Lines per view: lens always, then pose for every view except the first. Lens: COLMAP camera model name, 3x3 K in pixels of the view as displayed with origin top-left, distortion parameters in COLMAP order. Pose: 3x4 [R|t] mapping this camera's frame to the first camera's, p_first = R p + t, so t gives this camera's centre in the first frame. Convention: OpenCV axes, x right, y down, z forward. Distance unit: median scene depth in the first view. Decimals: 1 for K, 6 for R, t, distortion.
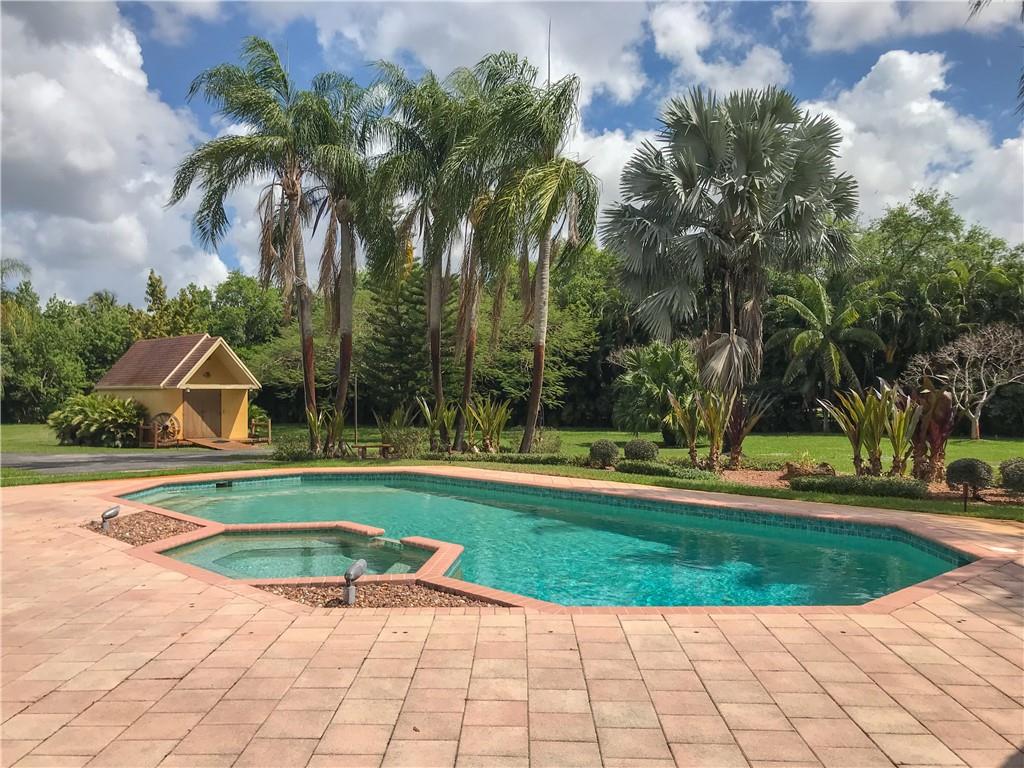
lens RADIAL K [[833.4, 0, 512.0], [0, 833.4, 384.0], [0, 0, 1]] dist [0.031628, -0.046503]
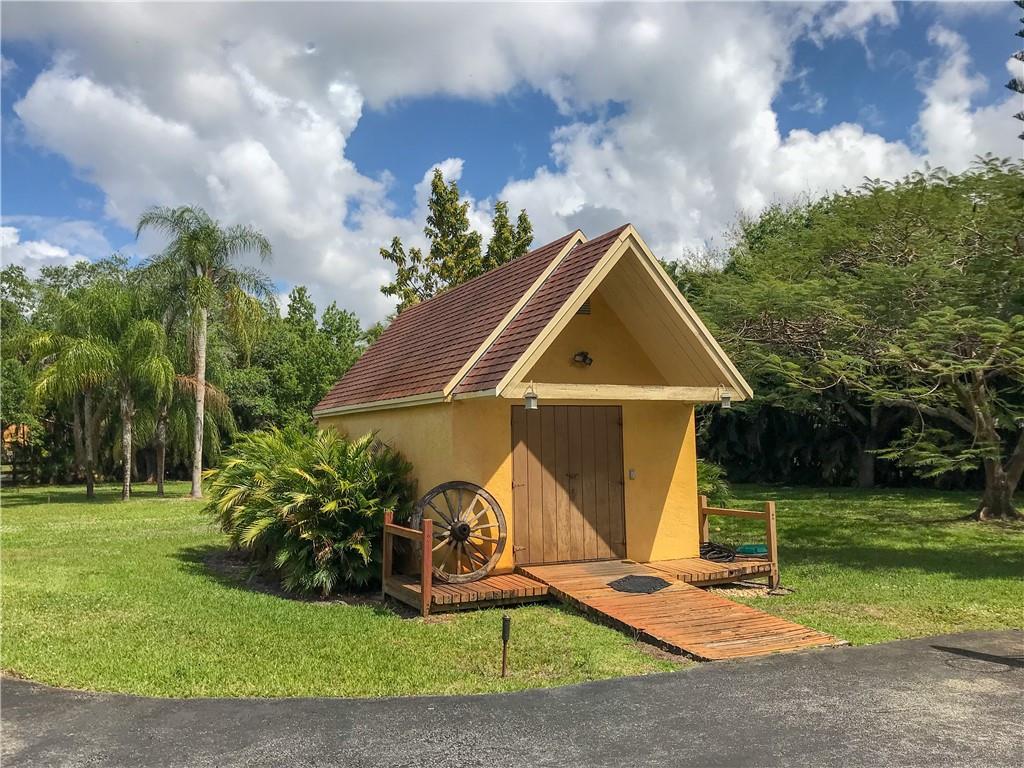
lens RADIAL K [[833.4, 0, 512.0], [0, 833.4, 384.0], [0, 0, 1]] dist [0.031628, -0.046503]
pose [[0.939377, -0.032344, -0.341357, -0.290208], [0.013982, 0.998326, -0.056118, 0.016207], [0.342601, 0.047943, 0.938257, 0.716275]]
